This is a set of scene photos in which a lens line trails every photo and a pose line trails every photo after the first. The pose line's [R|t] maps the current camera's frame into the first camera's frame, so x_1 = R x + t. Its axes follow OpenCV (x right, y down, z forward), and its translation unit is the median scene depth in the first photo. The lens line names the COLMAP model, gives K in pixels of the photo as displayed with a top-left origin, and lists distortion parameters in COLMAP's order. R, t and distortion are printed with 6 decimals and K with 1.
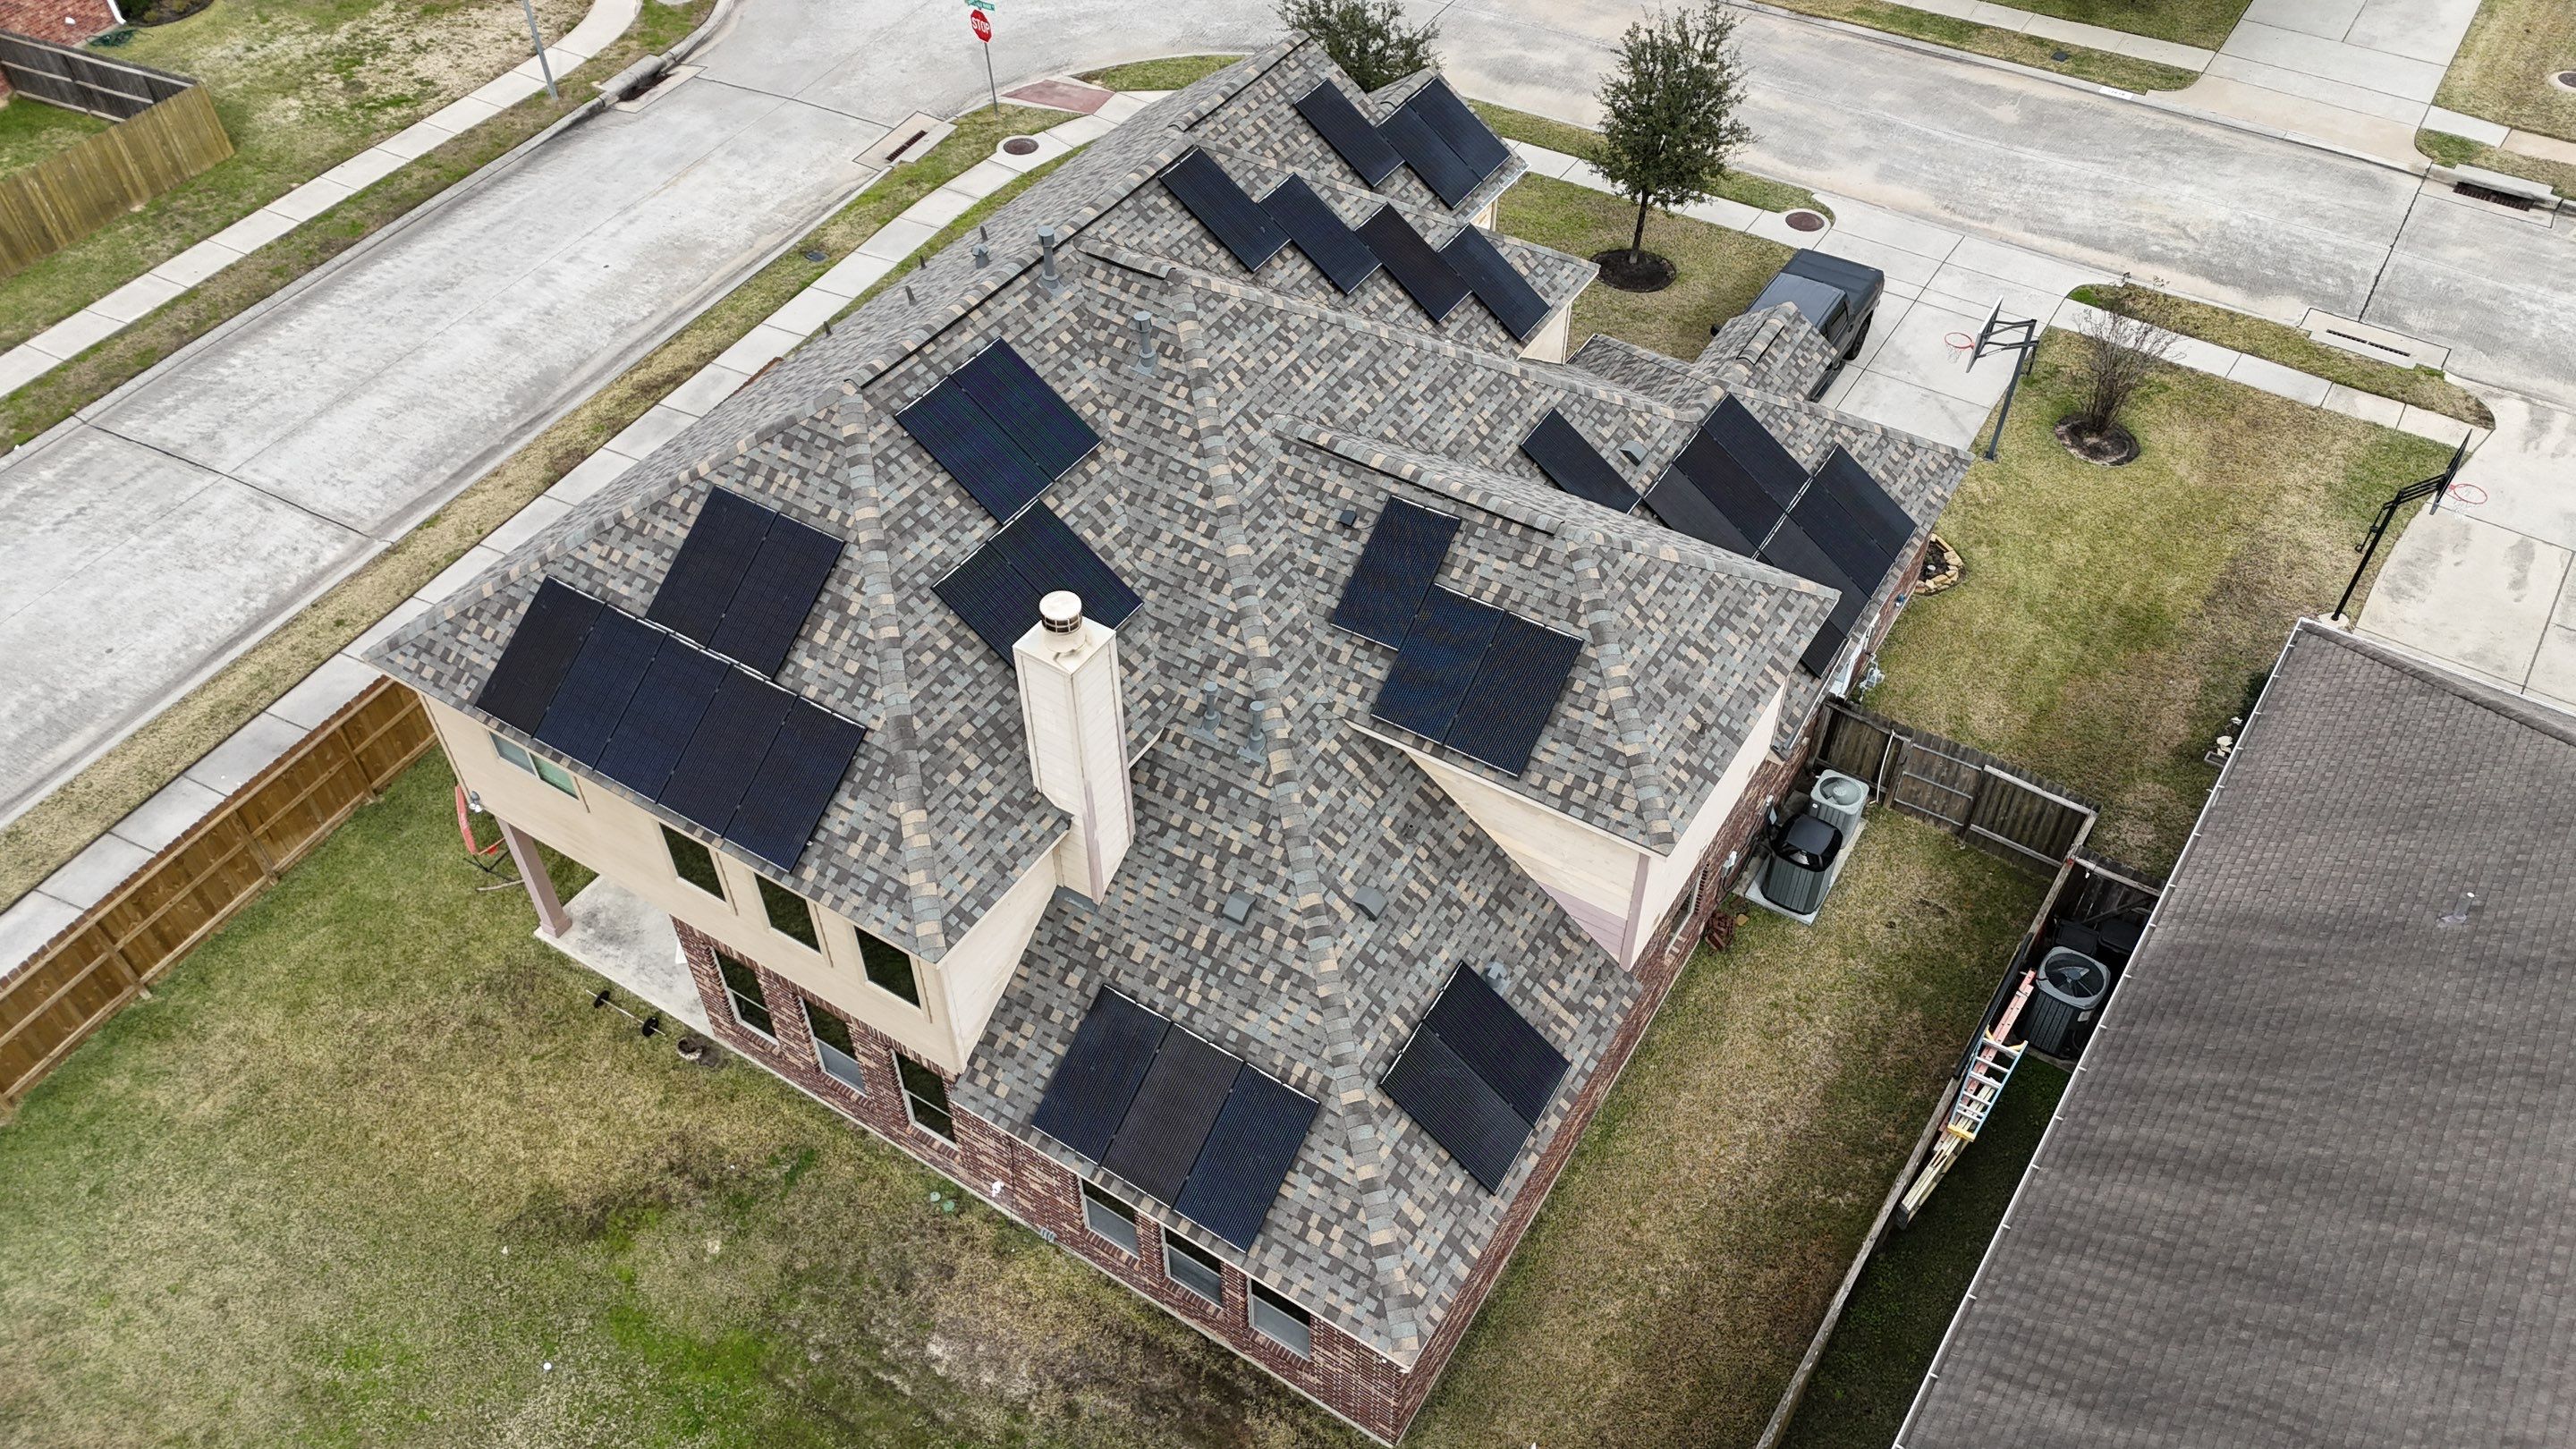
lens RADIAL K [[1891.5, 0, 1290.2], [0, 1891.5, 715.7], [0, 0, 1]] dist [0.101175, -0.048445]
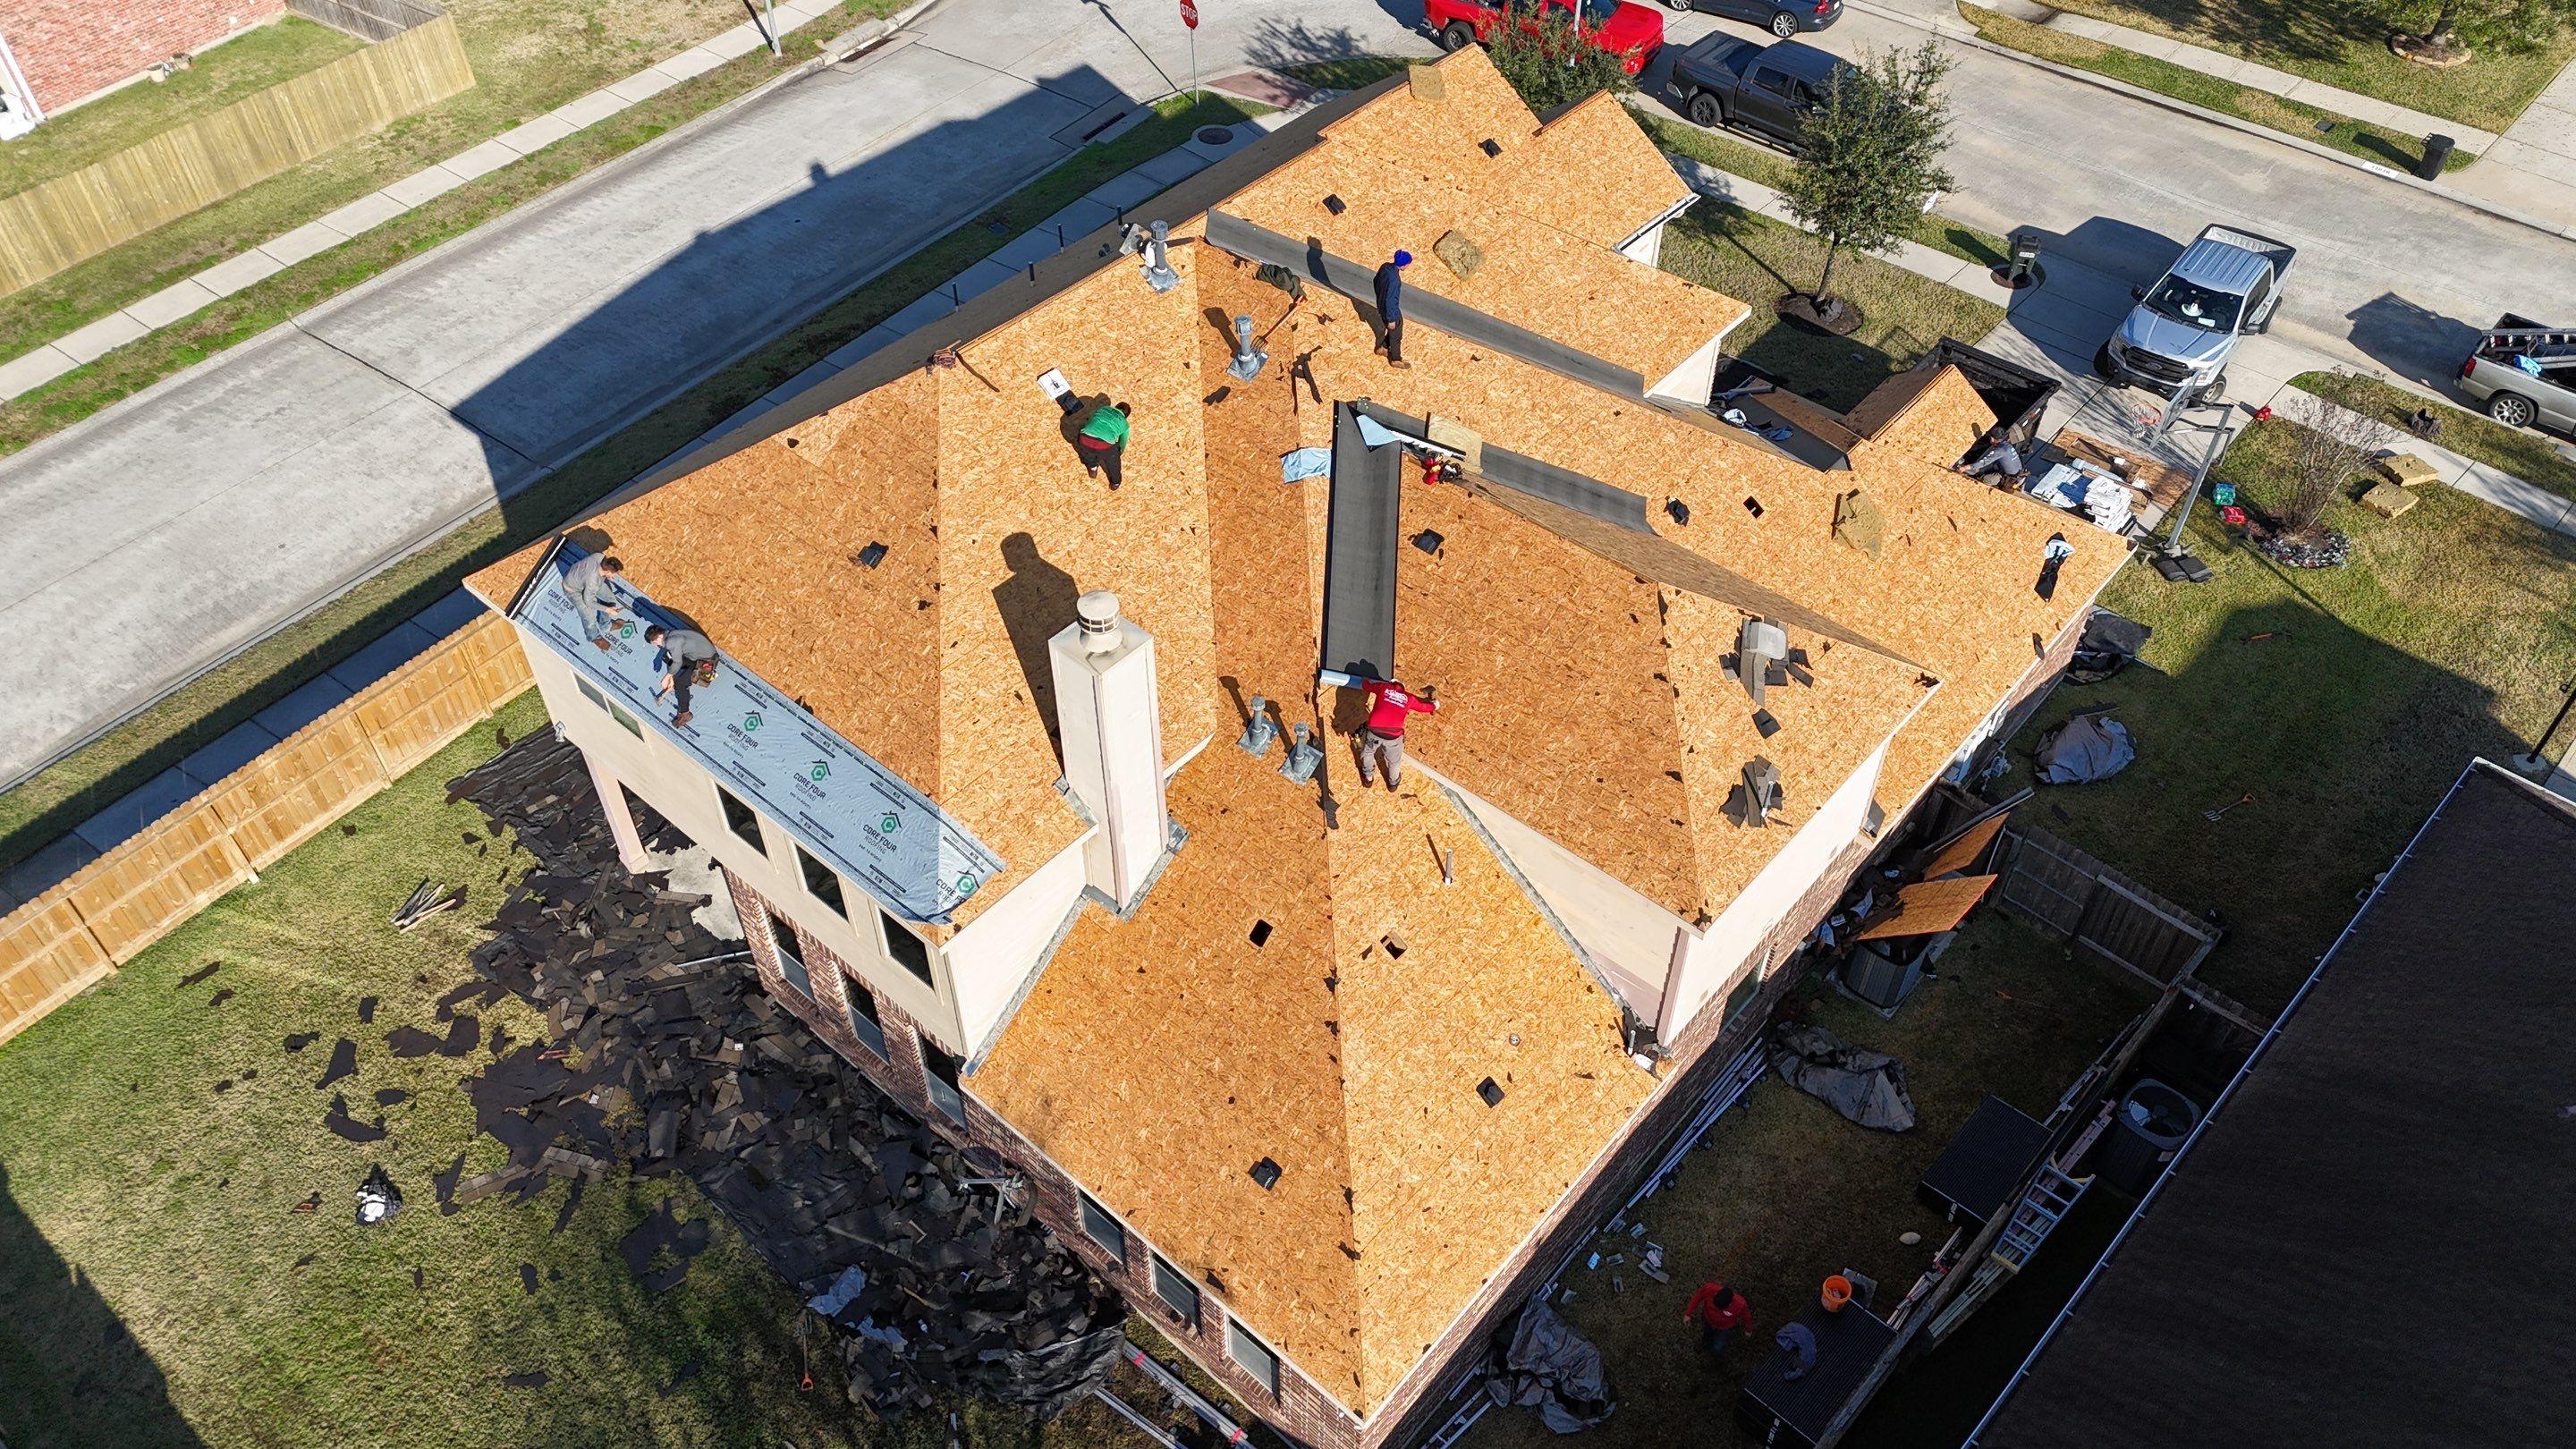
lens RADIAL K [[1891.5, 0, 1290.2], [0, 1891.5, 715.7], [0, 0, 1]] dist [0.101175, -0.048445]
pose [[0.988218, 0.112838, -0.103407, 0.048298], [-0.112671, 0.993604, 0.007469, -0.011184], [0.103589, 0.004270, 0.994611, 0.016651]]
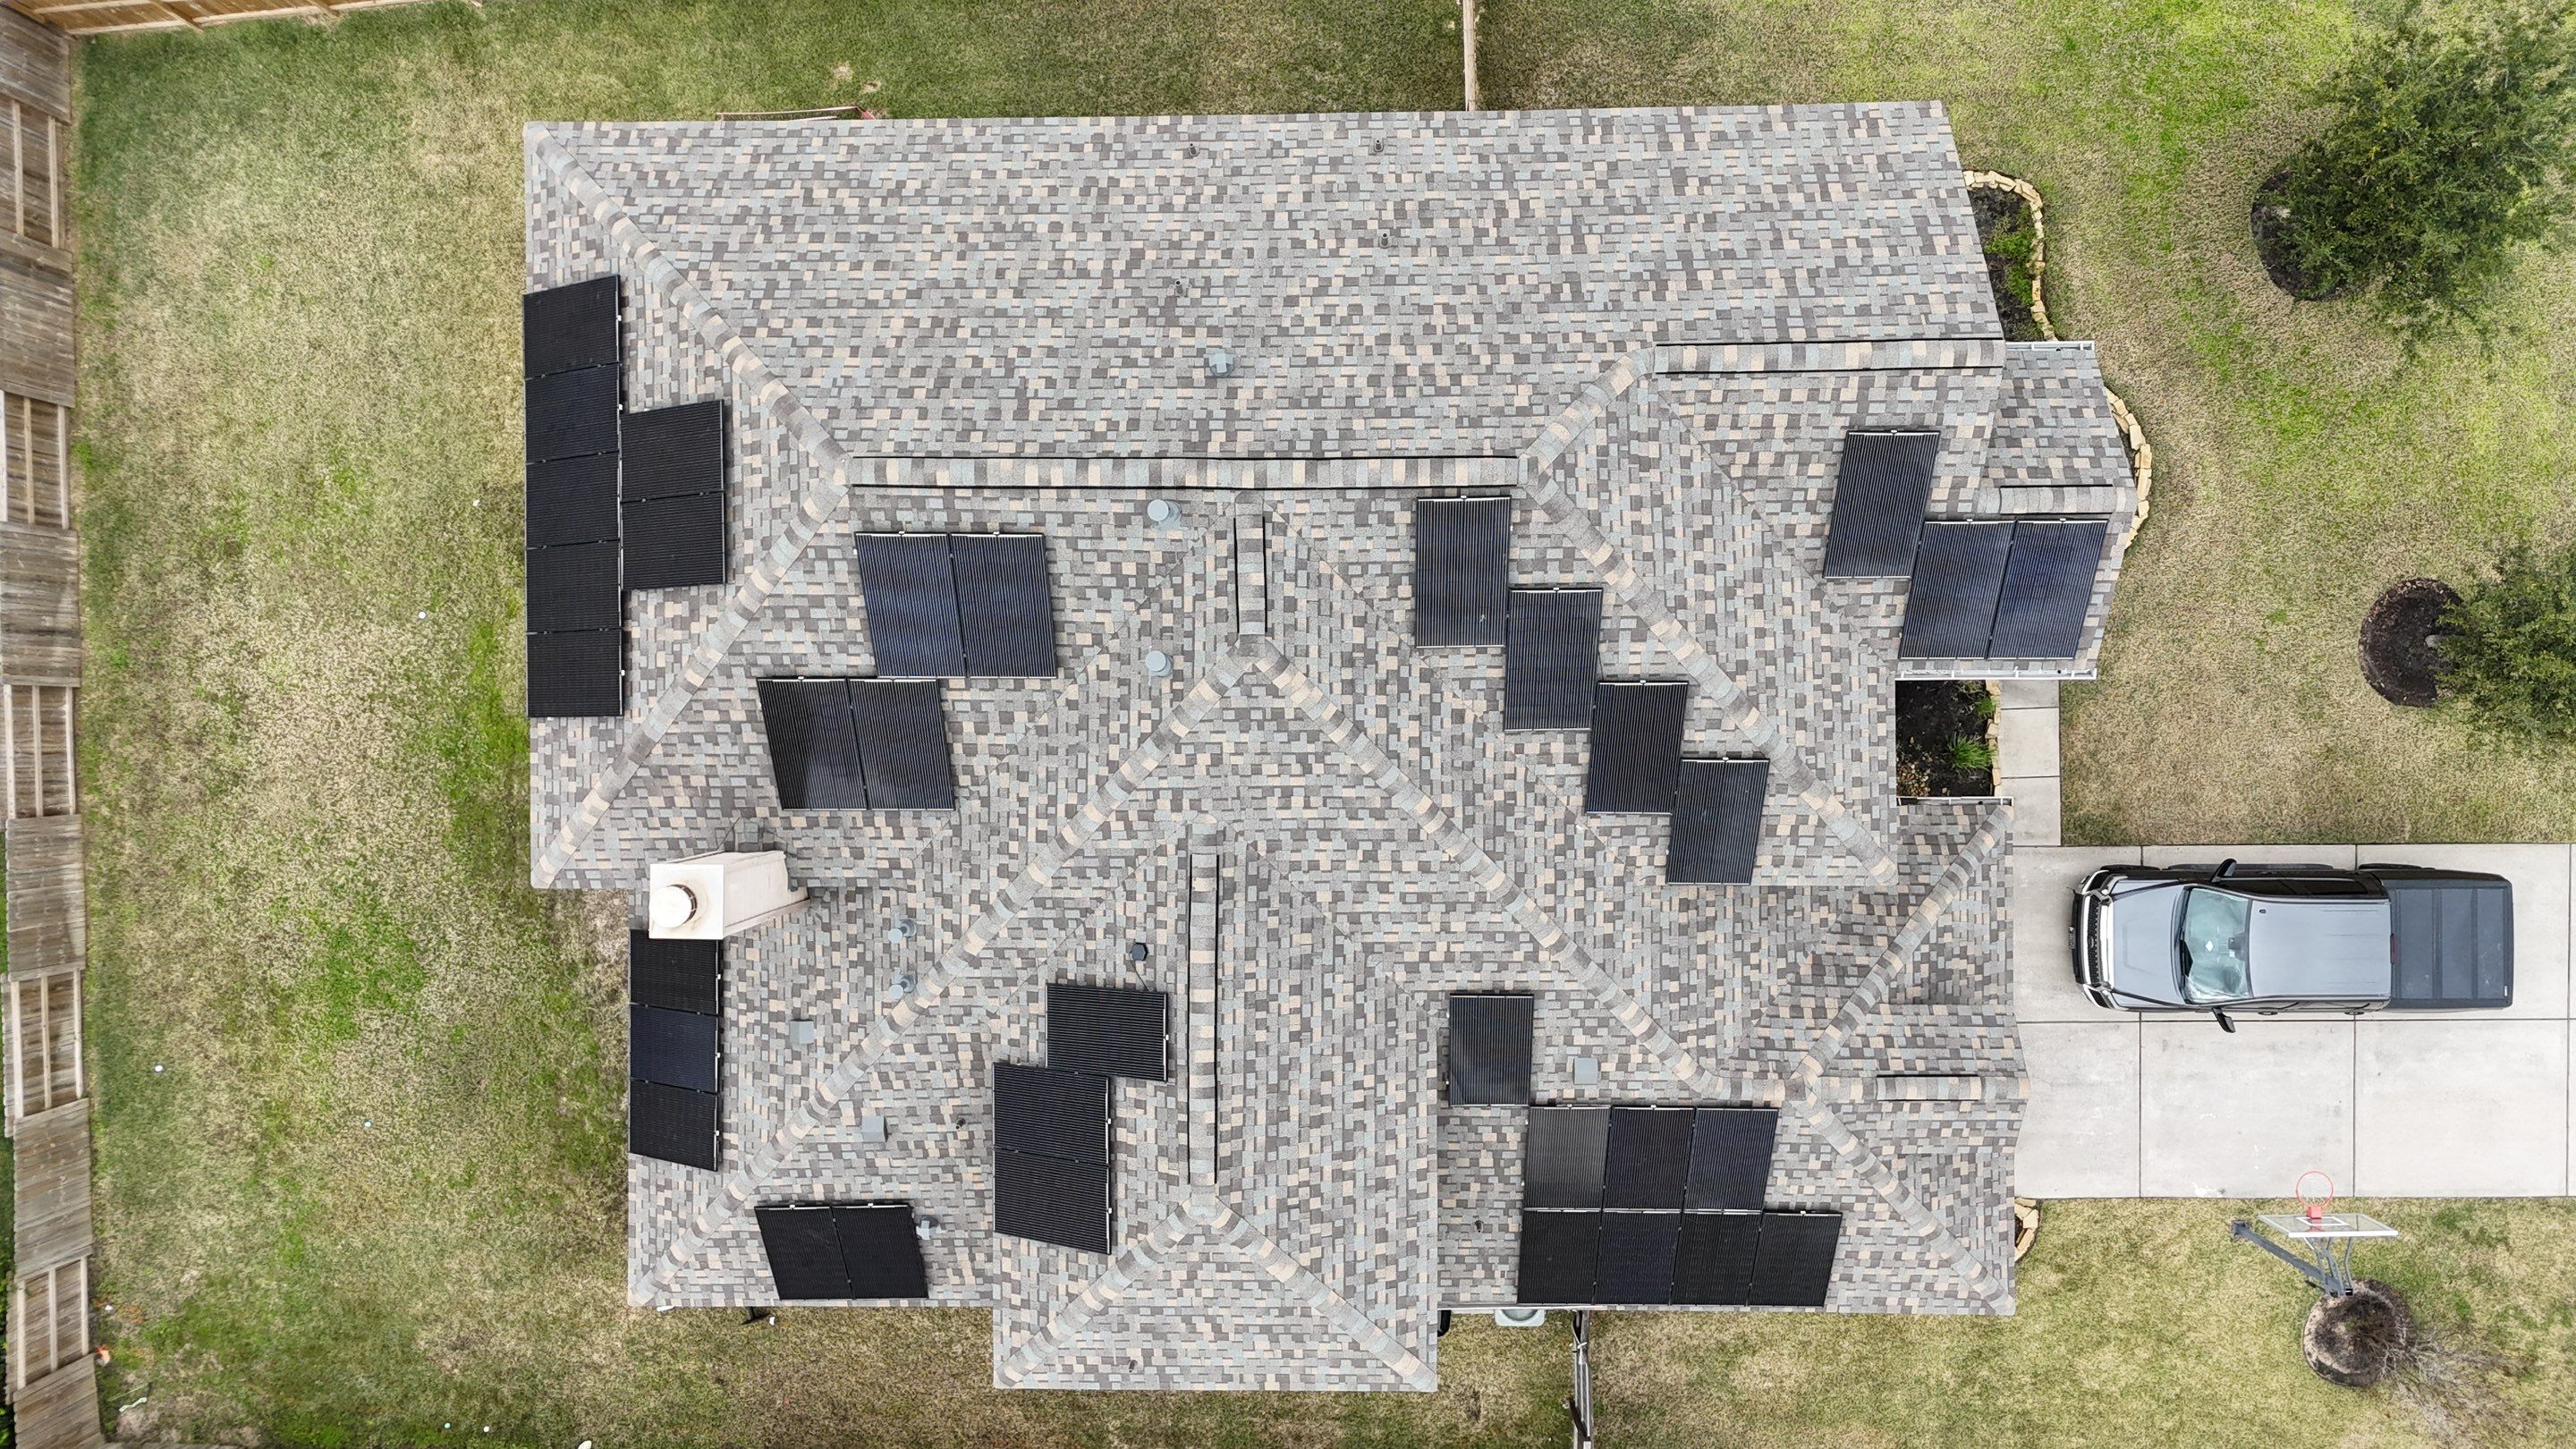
lens RADIAL K [[1891.5, 0, 1290.2], [0, 1891.5, 715.7], [0, 0, 1]] dist [0.101175, -0.048445]
pose [[0.538083, 0.842877, -0.005113, -0.015092], [-0.578408, 0.373648, 0.725143, -0.591632], [0.613116, -0.387229, 0.688580, 0.320131]]
